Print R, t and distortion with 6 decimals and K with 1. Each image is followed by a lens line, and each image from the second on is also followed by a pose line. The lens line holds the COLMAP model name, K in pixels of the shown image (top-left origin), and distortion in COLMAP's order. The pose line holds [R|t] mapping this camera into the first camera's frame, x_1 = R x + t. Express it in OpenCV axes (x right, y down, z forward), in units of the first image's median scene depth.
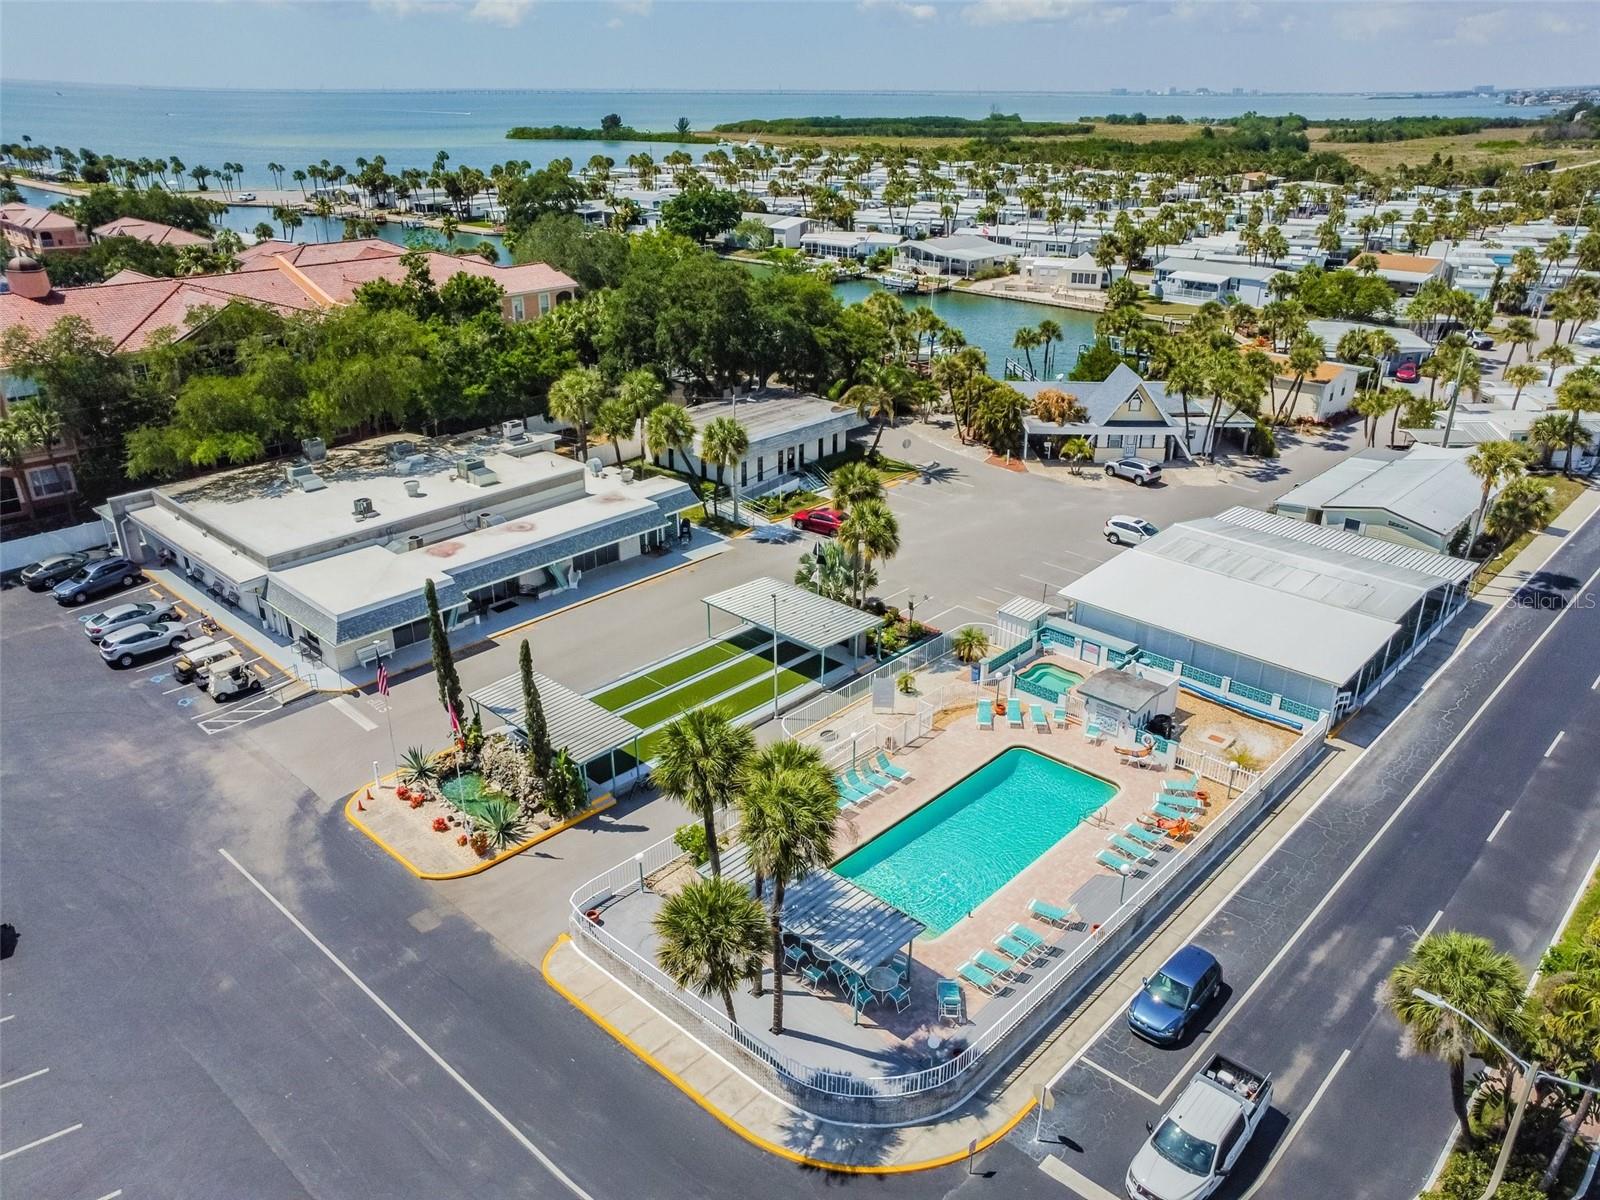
lens RADIAL K [[1184.6, 0, 800.0], [0, 1184.6, 600.0], [0, 0, 1]] dist [-0.128228, 0.195809]
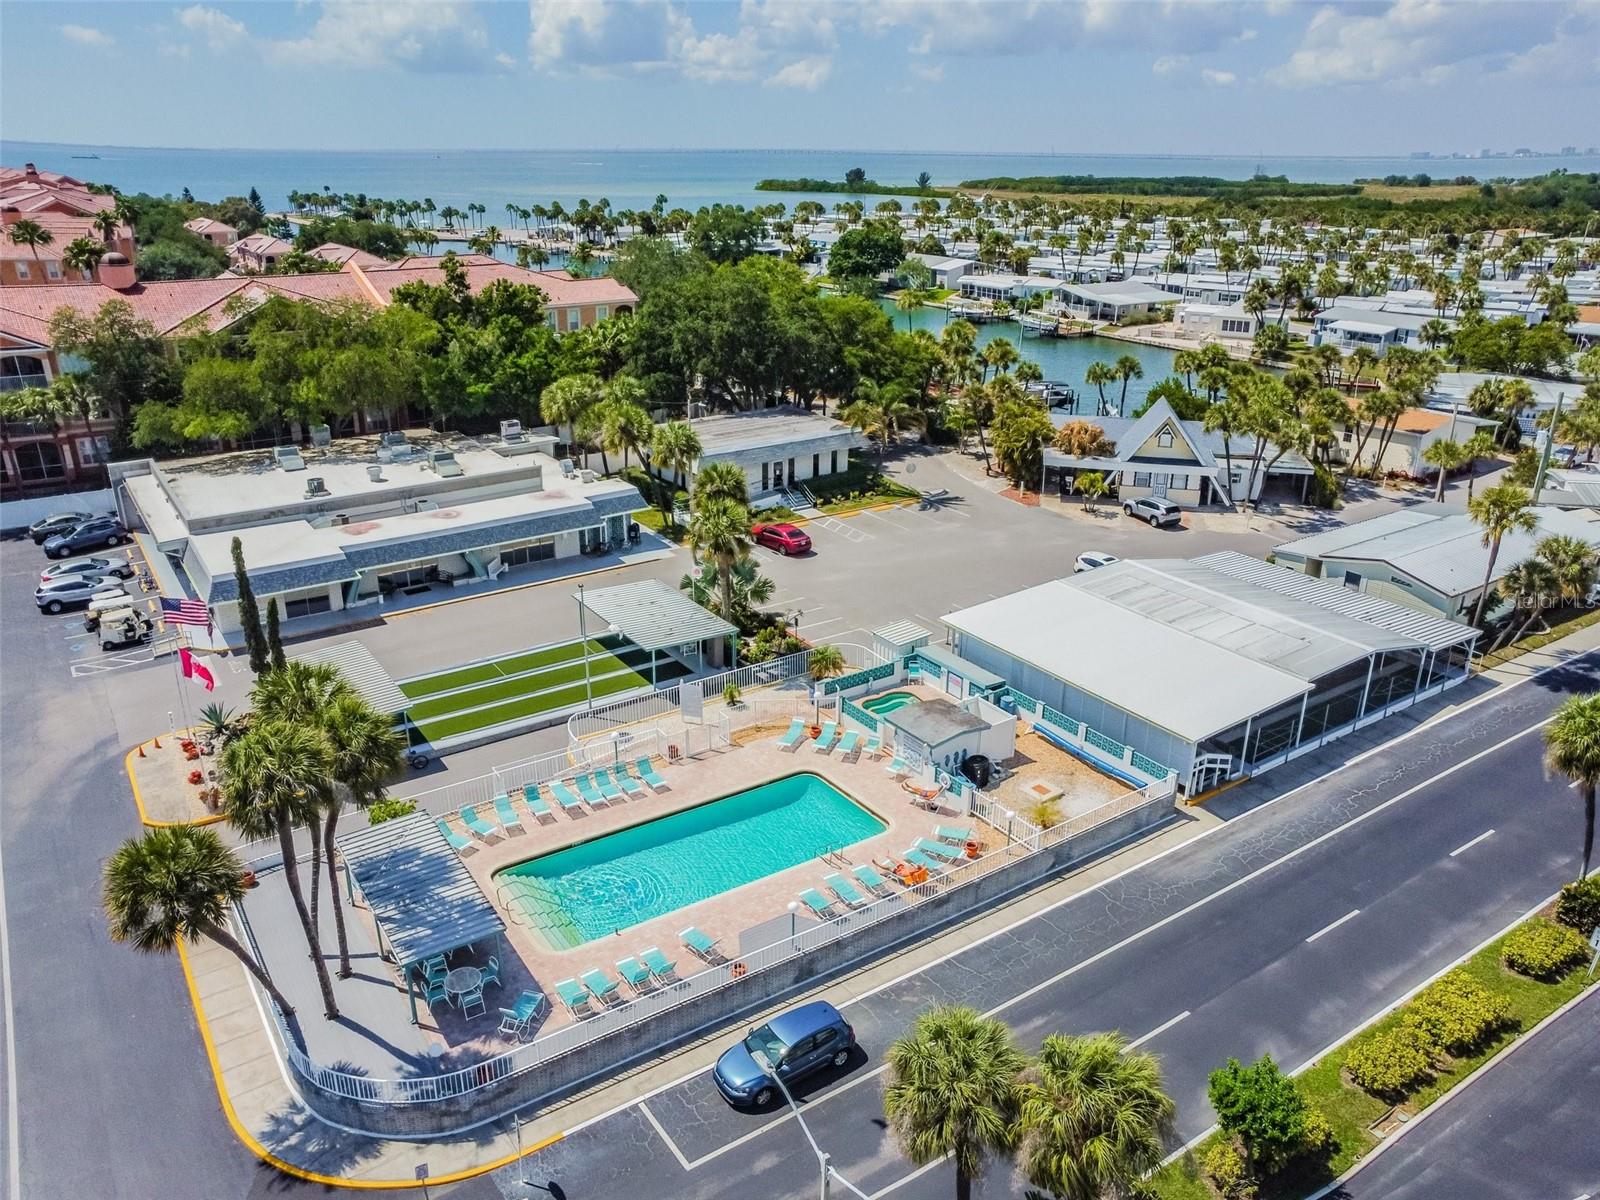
lens RADIAL K [[1184.6, 0, 800.0], [0, 1184.6, 600.0], [0, 0, 1]] dist [-0.128228, 0.195809]
pose [[0.976266, 0.080782, -0.200944, 0.200420], [-0.090001, 0.995248, -0.037162, 0.015959], [0.196987, 0.054365, 0.978898, 0.059847]]
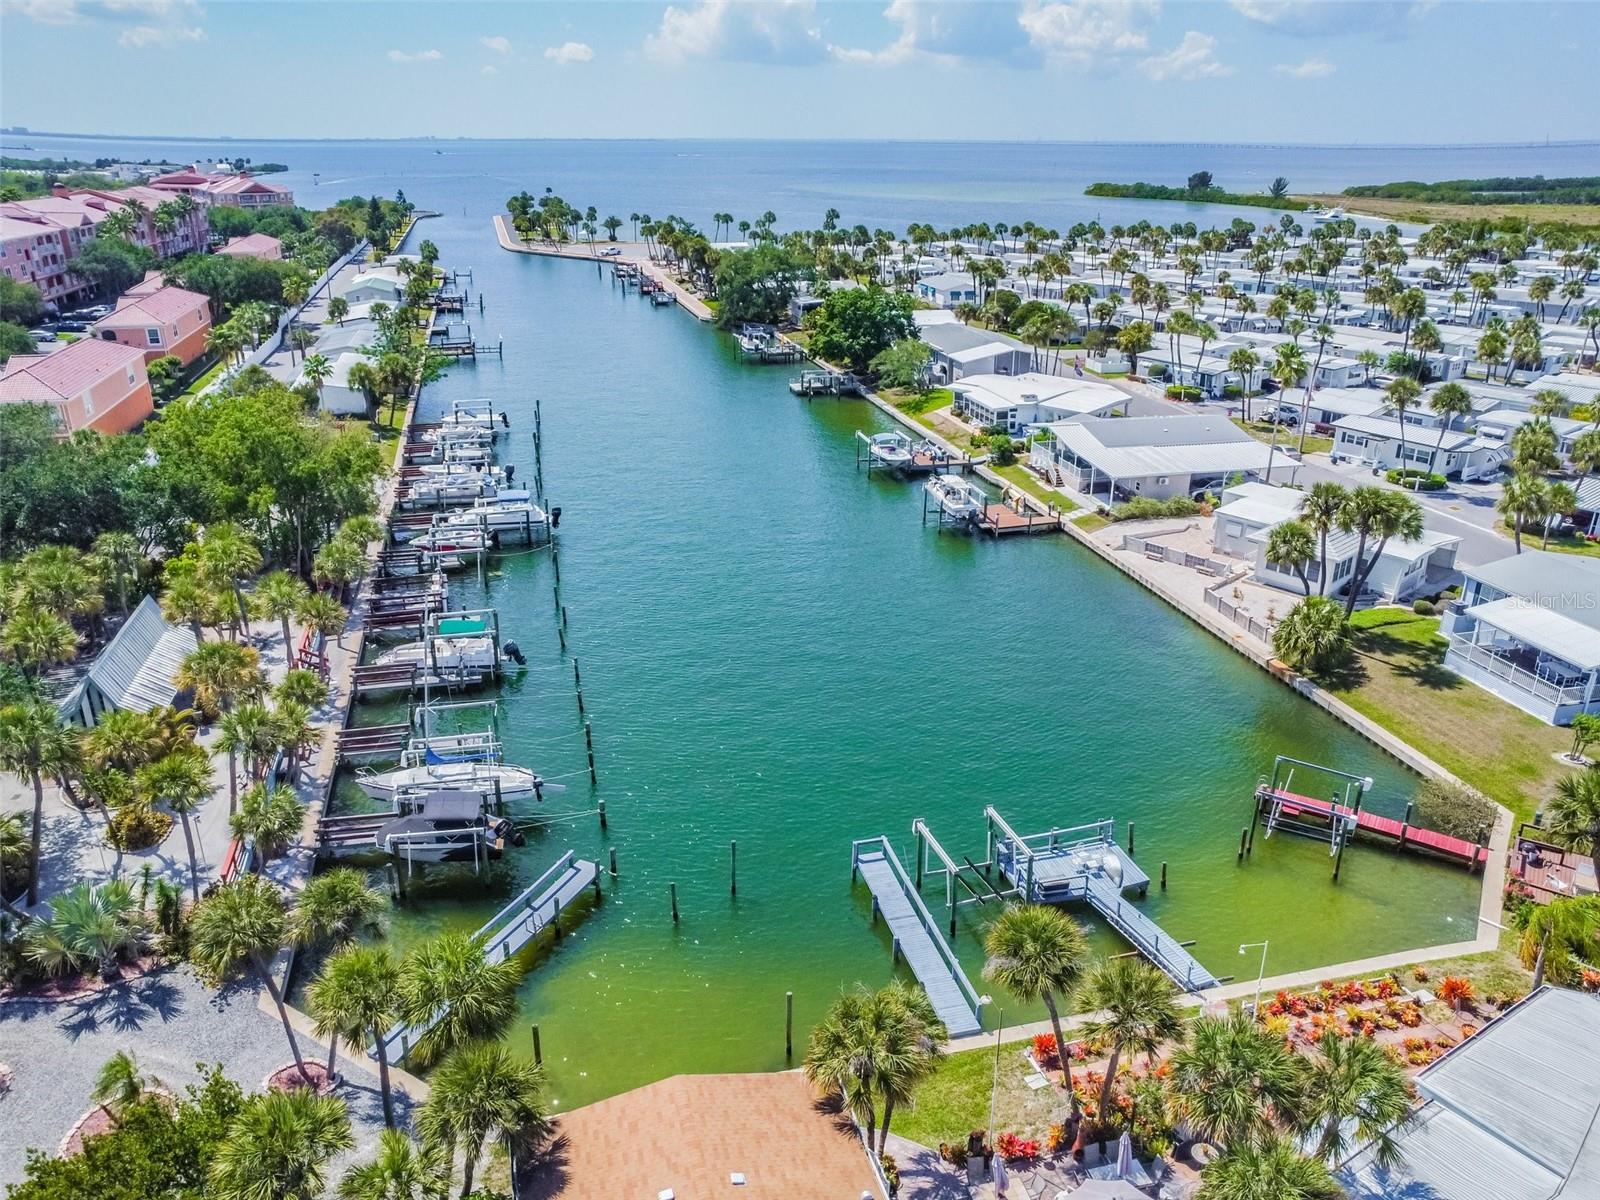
lens RADIAL K [[1184.6, 0, 800.0], [0, 1184.6, 600.0], [0, 0, 1]] dist [-0.128228, 0.195809]
pose [[0.847268, 0.196498, -0.493484, 0.567175], [-0.215684, 0.976289, 0.018433, -0.430235], [0.485405, 0.090819, 0.869560, 0.984159]]
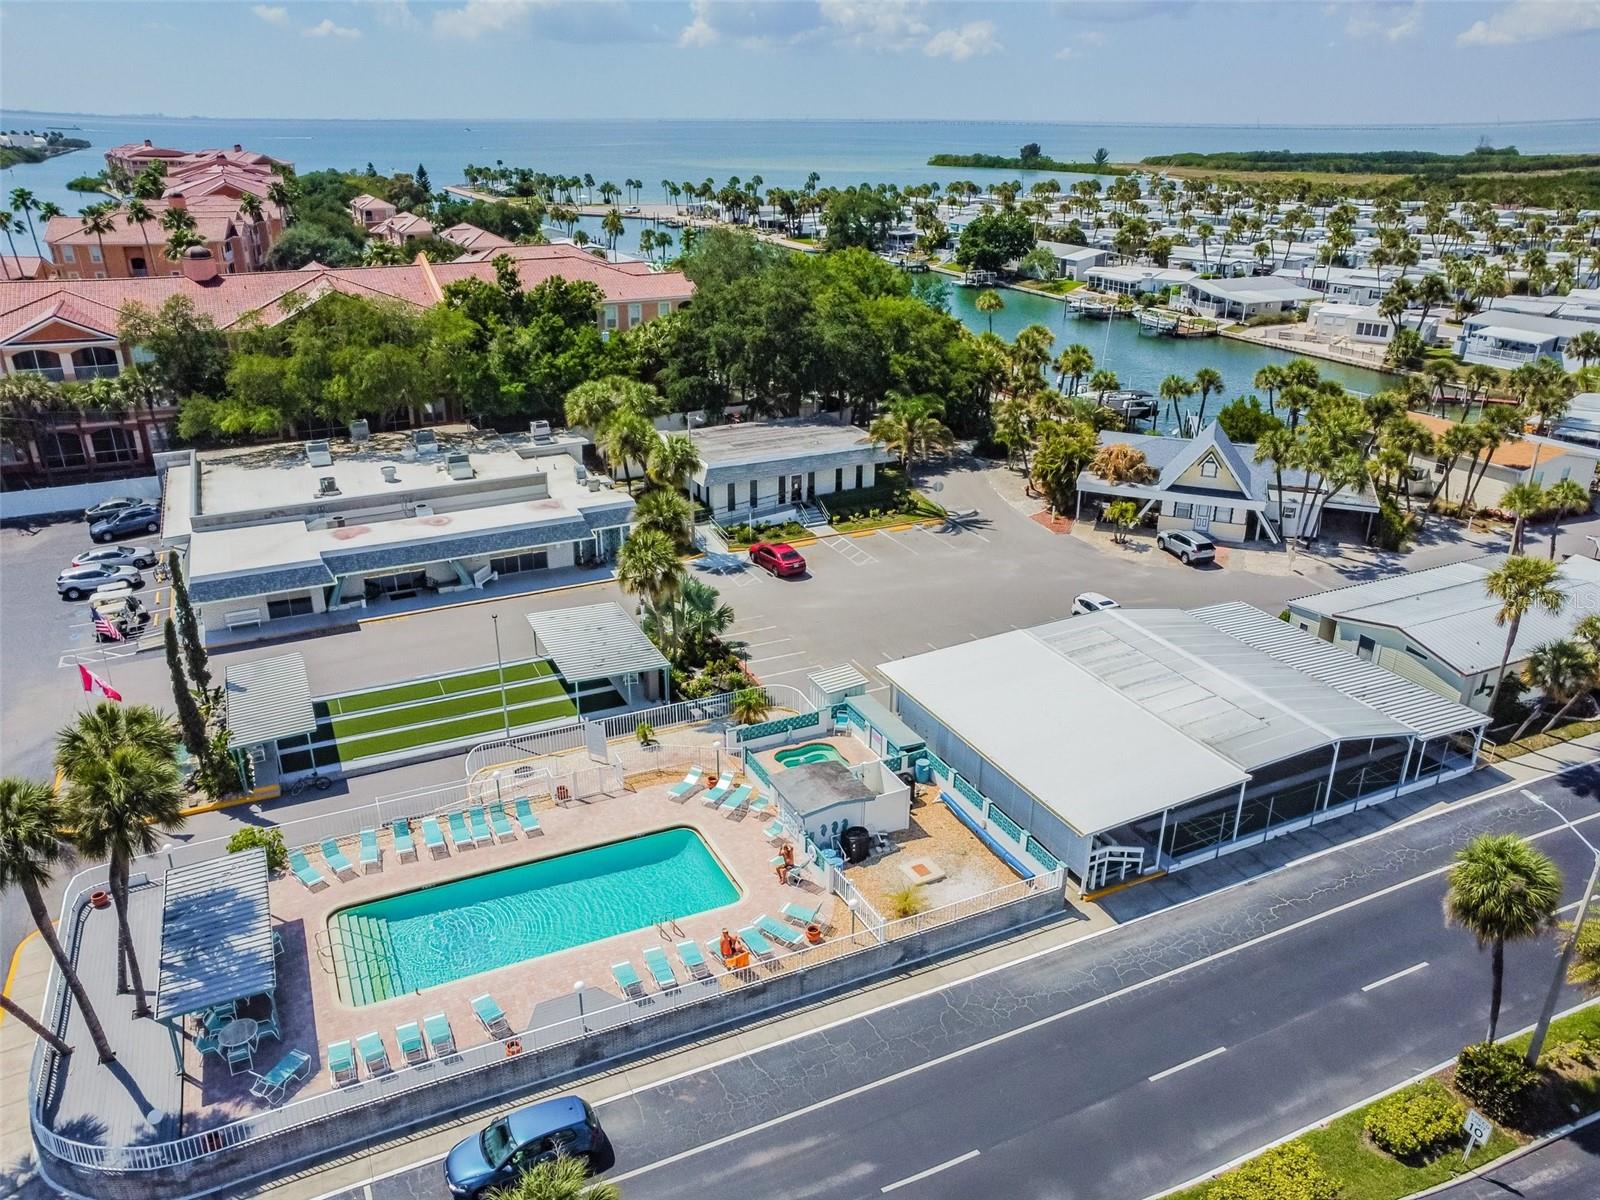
lens RADIAL K [[1184.6, 0, 800.0], [0, 1184.6, 600.0], [0, 0, 1]] dist [-0.128228, 0.195809]
pose [[0.932271, 0.139324, -0.333855, 0.303621], [-0.147163, 0.989111, 0.001830, -0.031845], [0.330475, 0.047425, 0.942623, 0.112633]]
